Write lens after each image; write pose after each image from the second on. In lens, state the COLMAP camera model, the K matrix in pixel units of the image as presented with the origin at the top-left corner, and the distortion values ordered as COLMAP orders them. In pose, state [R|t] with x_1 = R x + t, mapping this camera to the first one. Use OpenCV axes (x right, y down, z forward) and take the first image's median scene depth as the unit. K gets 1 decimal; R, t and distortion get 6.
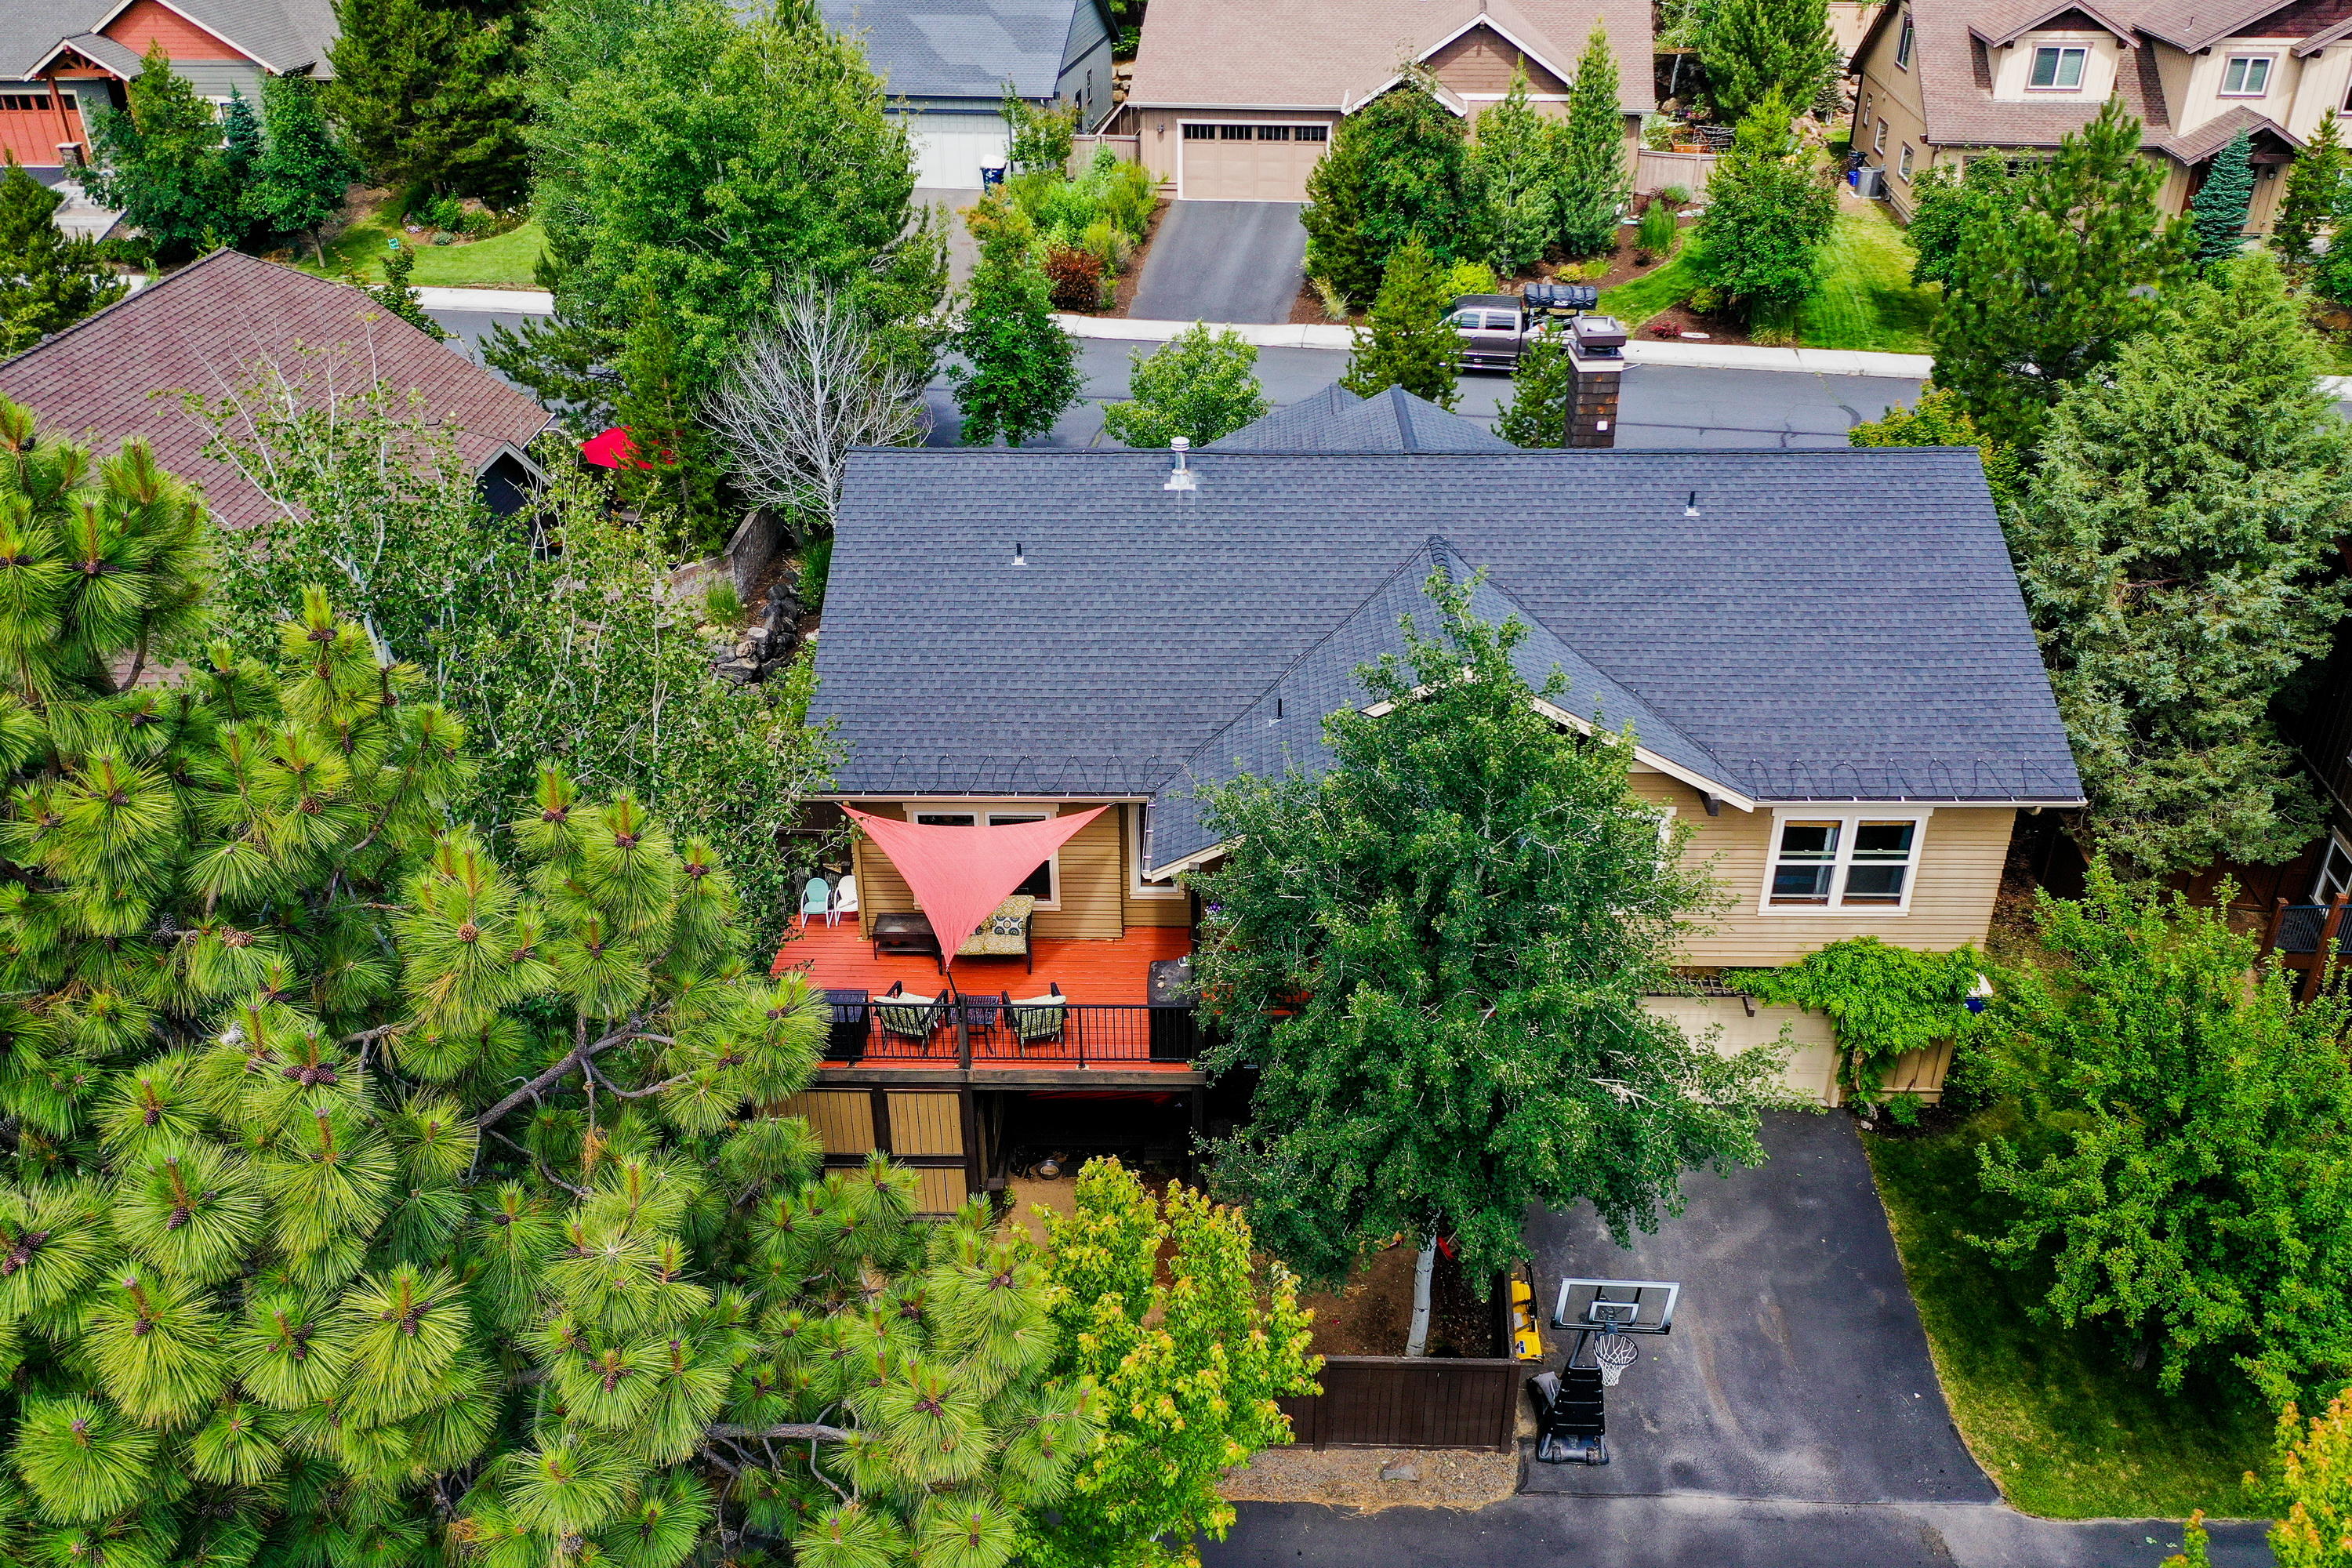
lens RADIAL K [[1875.1, 0, 1176.0], [0, 1875.1, 784.0], [0, 0, 1]] dist [0.003644, 0.001750]
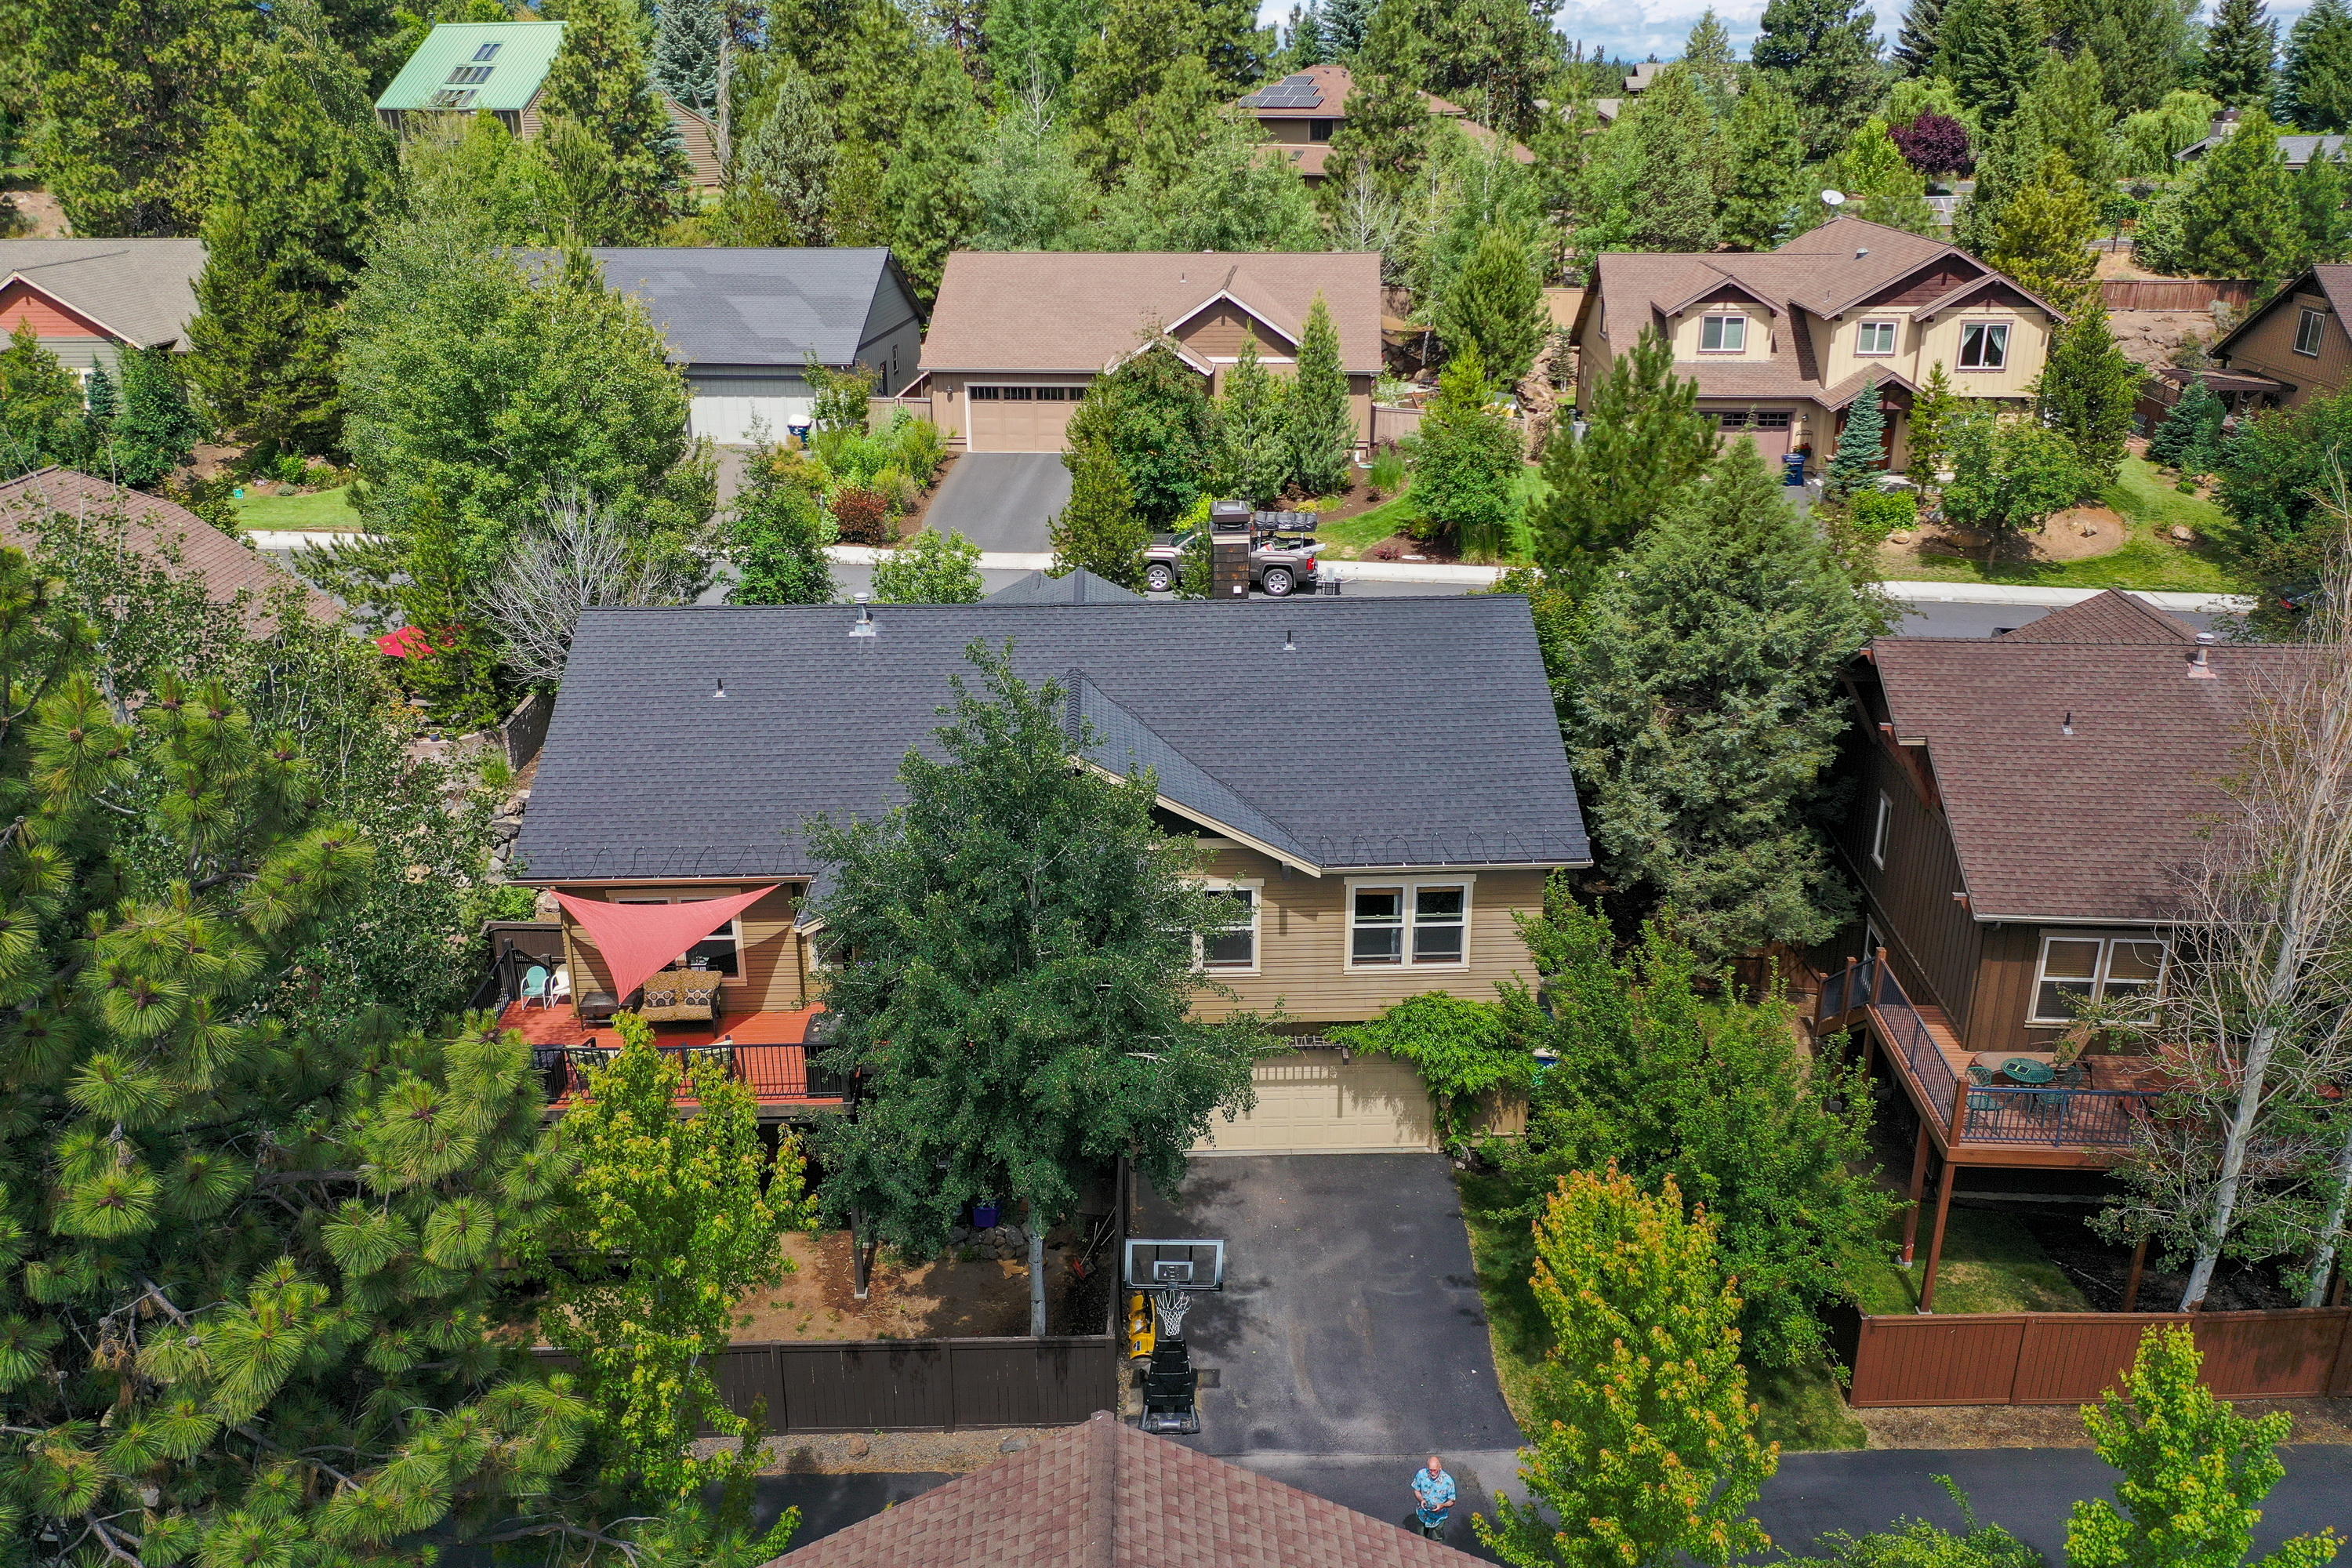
lens RADIAL K [[1875.1, 0, 1176.0], [0, 1875.1, 784.0], [0, 0, 1]] dist [0.003644, 0.001750]
pose [[0.998305, -0.017211, 0.055594, 0.103321], [0.025426, 0.988262, -0.150638, 0.092501], [-0.052349, 0.151796, 0.987025, -0.127654]]
